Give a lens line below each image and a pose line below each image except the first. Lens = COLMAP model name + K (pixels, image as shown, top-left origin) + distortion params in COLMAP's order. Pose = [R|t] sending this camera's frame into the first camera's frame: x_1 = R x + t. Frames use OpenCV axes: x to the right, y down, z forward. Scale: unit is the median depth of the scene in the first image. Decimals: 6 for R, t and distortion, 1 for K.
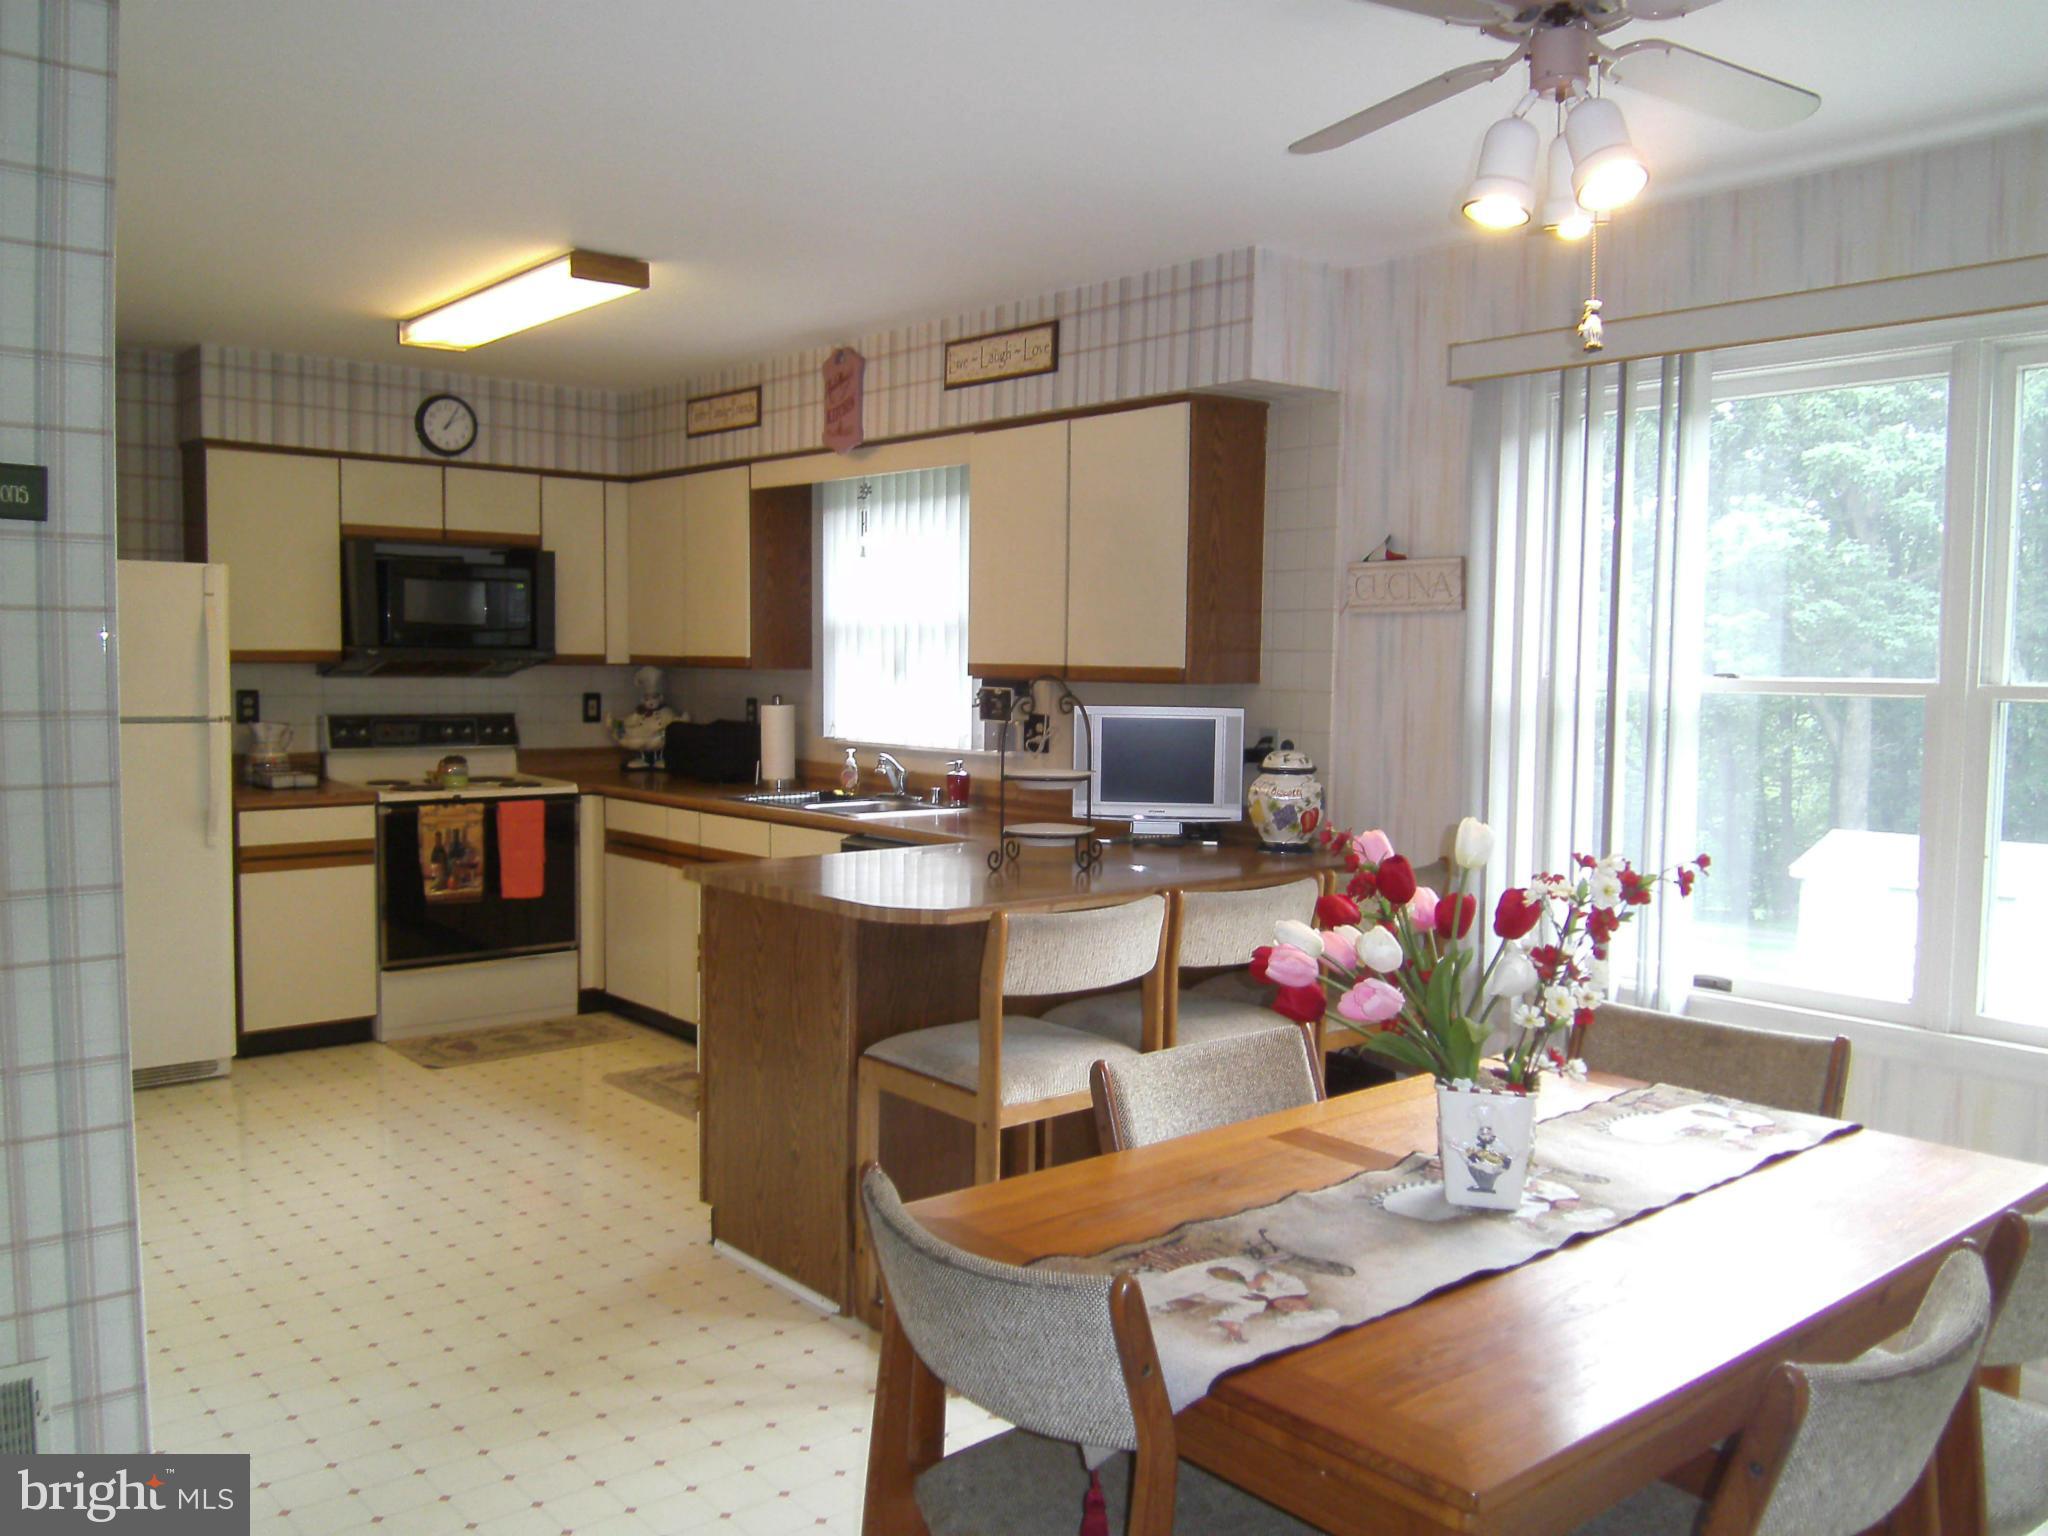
lens RADIAL K [[1638.3, 0, 1031.7], [0, 1638.3, 766.6], [0, 0, 1]] dist [0.005347, -0.057078]
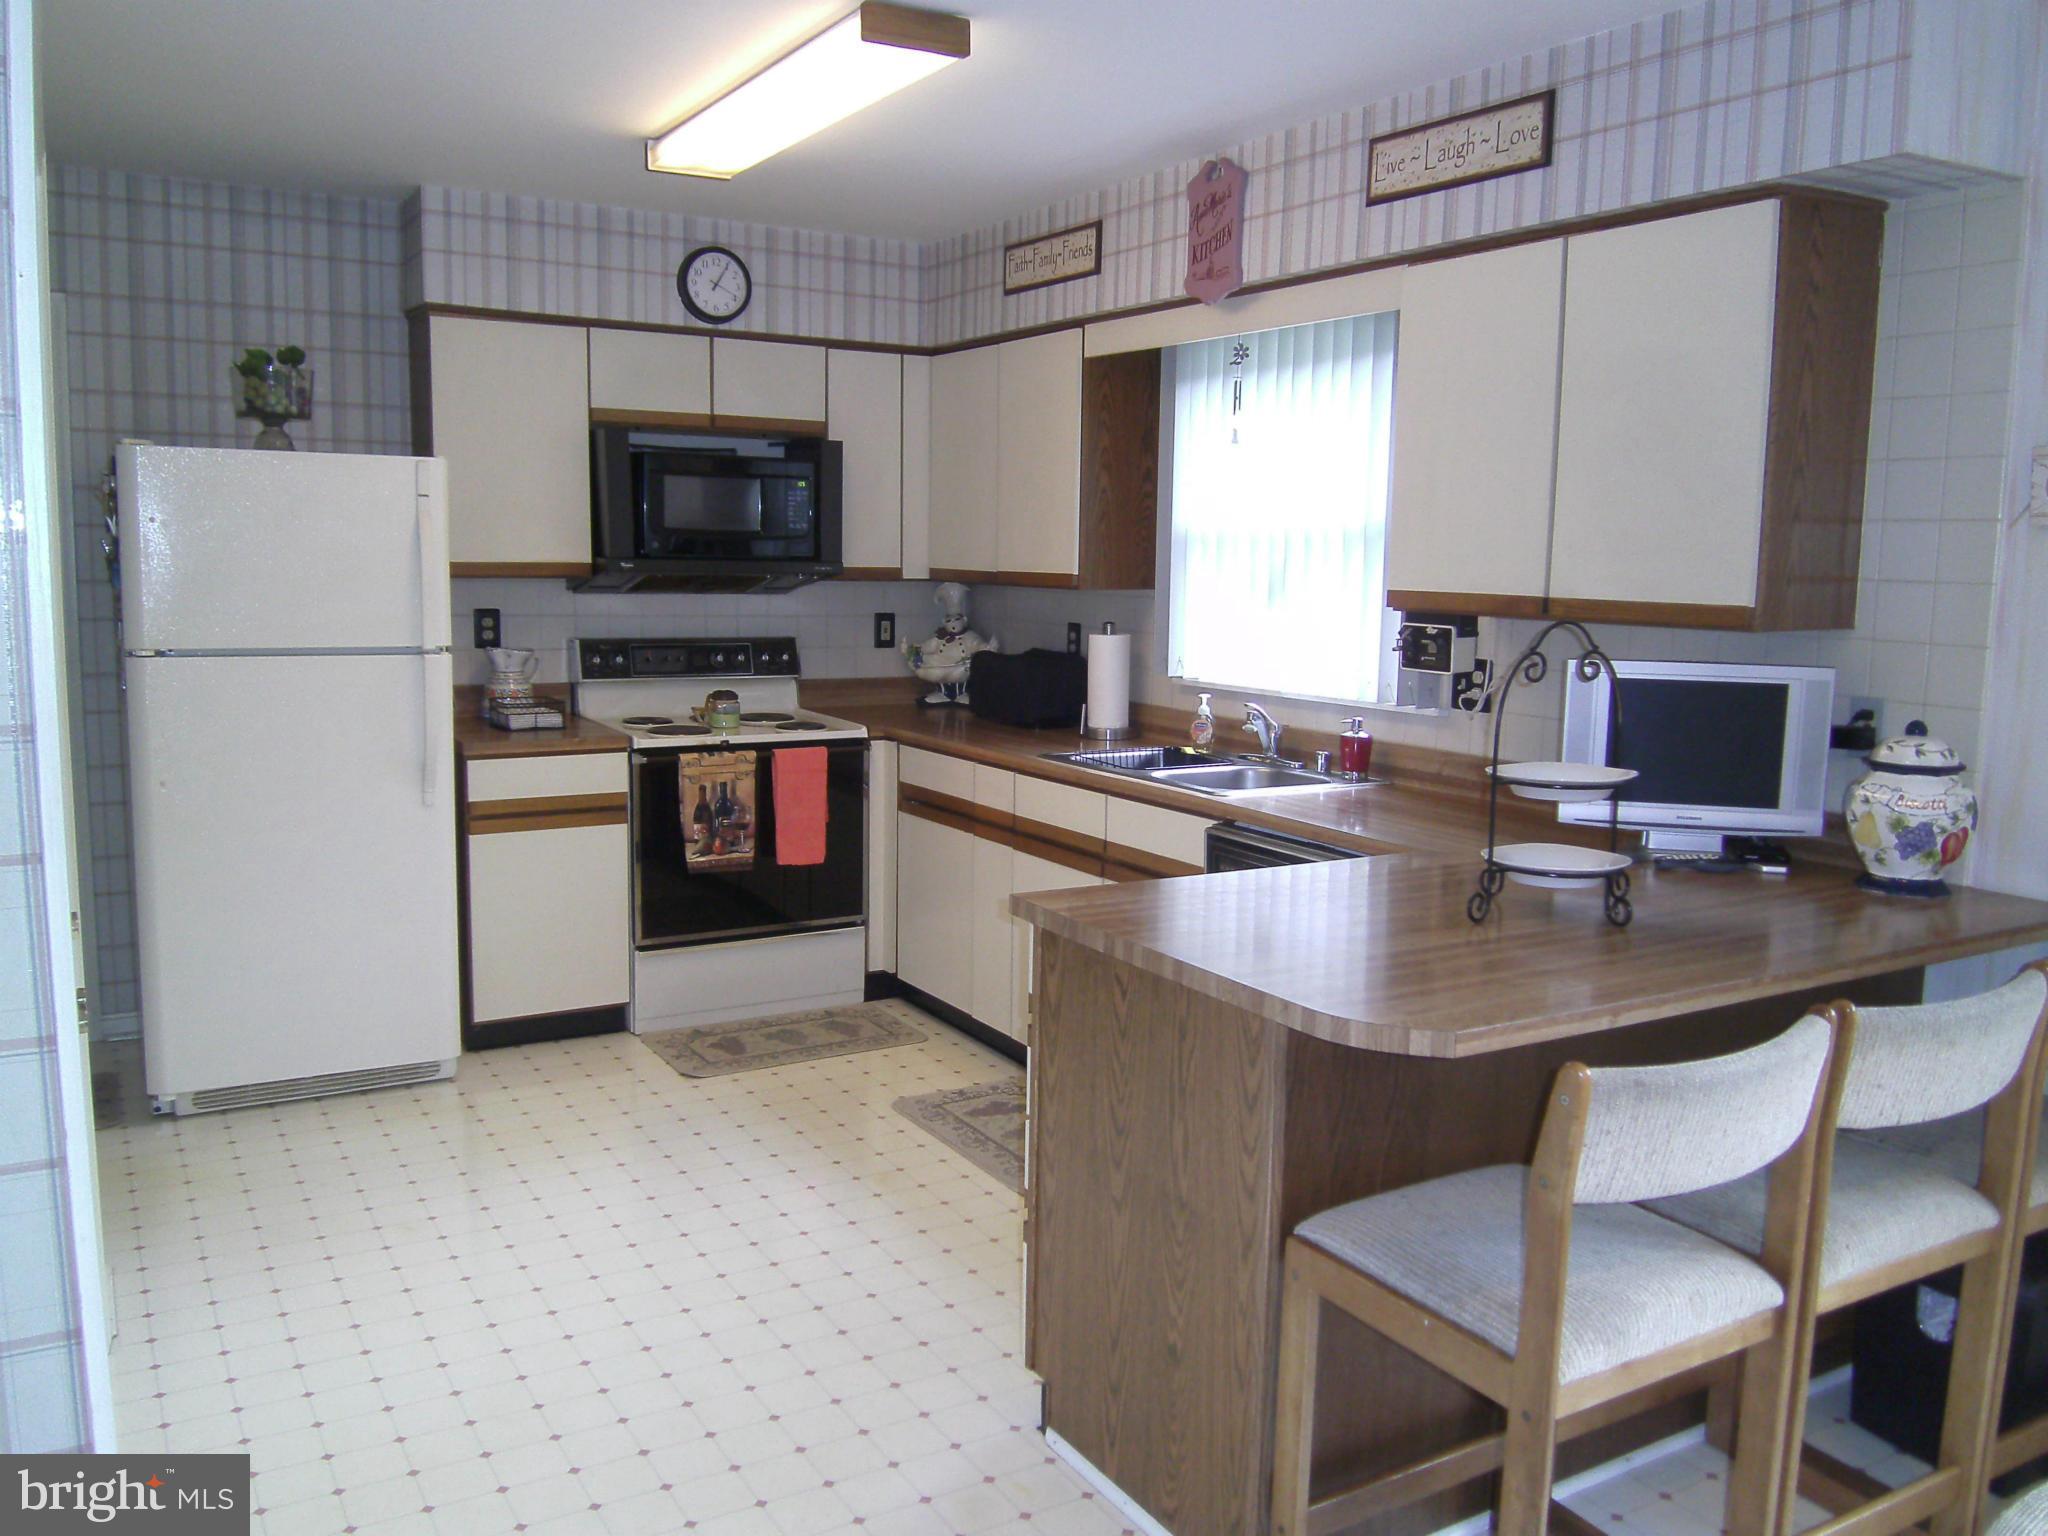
lens RADIAL K [[1638.3, 0, 1037.7], [0, 1638.3, 768.4], [0, 0, 1]] dist [0.005347, -0.057078]
pose [[0.985483, 0.026630, -0.167676, -0.063668], [-0.016021, 0.997801, 0.064309, -0.026849], [0.169019, -0.060689, 0.983742, 0.240437]]
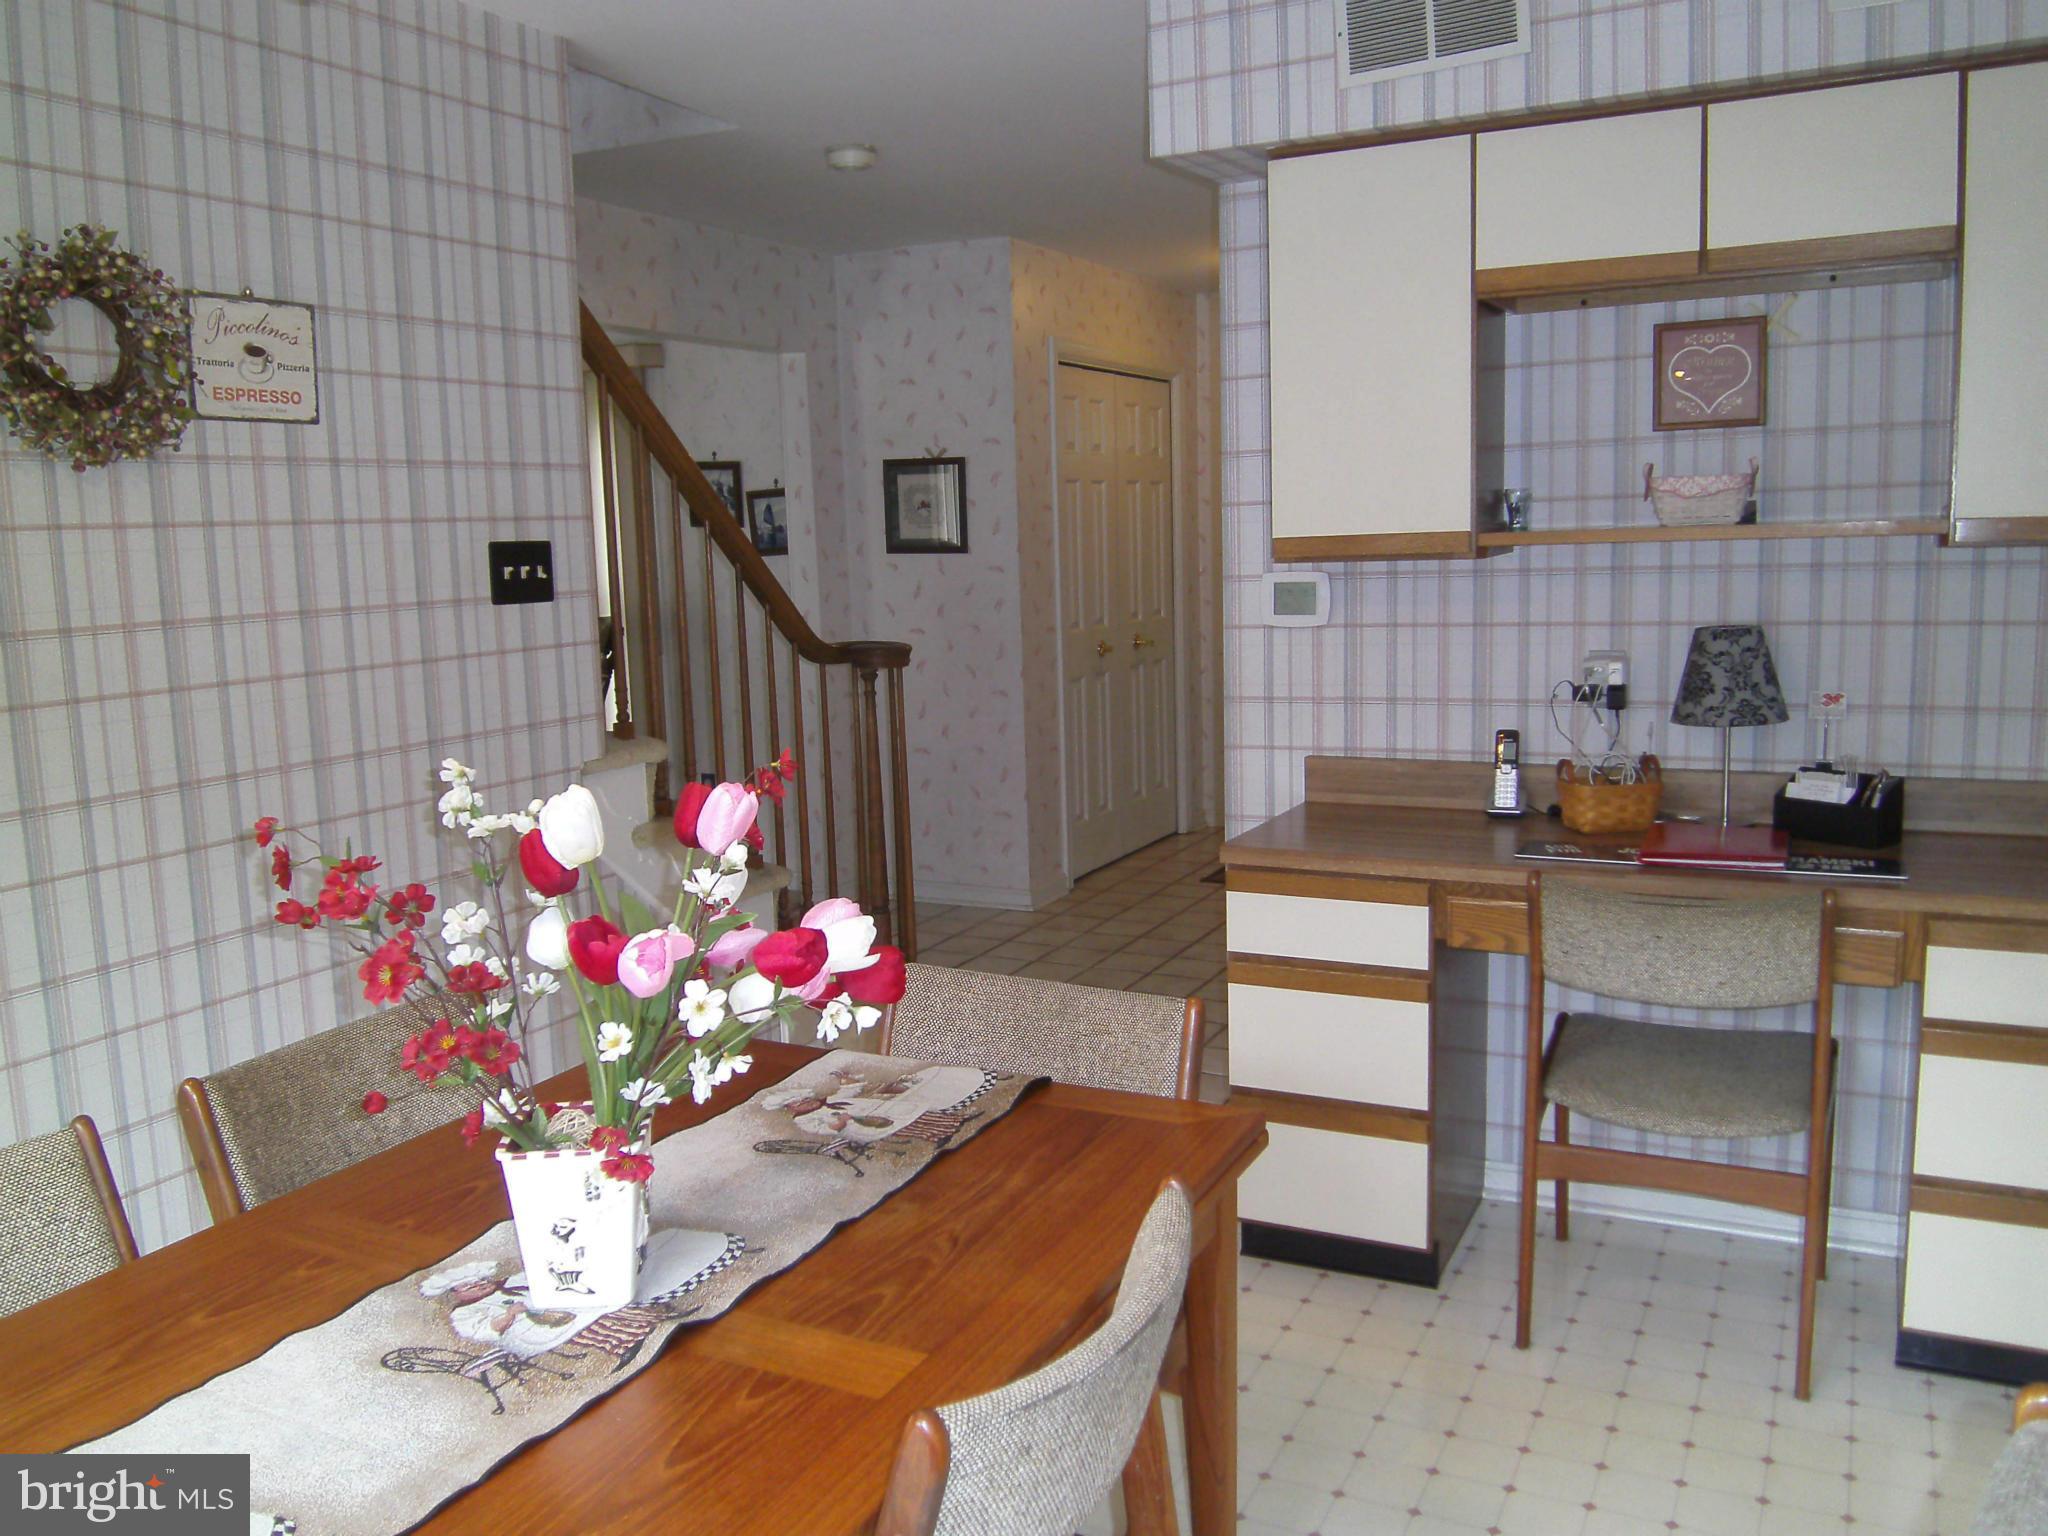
lens RADIAL K [[1638.3, 0, 1024.9], [0, 1638.3, 759.8], [0, 0, 1]] dist [0.005347, -0.057078]
pose [[-0.922910, 0.065357, -0.379428, 0.141853], [-0.009896, 0.981134, 0.193073, -0.042382], [0.384888, 0.181944, -0.904852, 0.668162]]
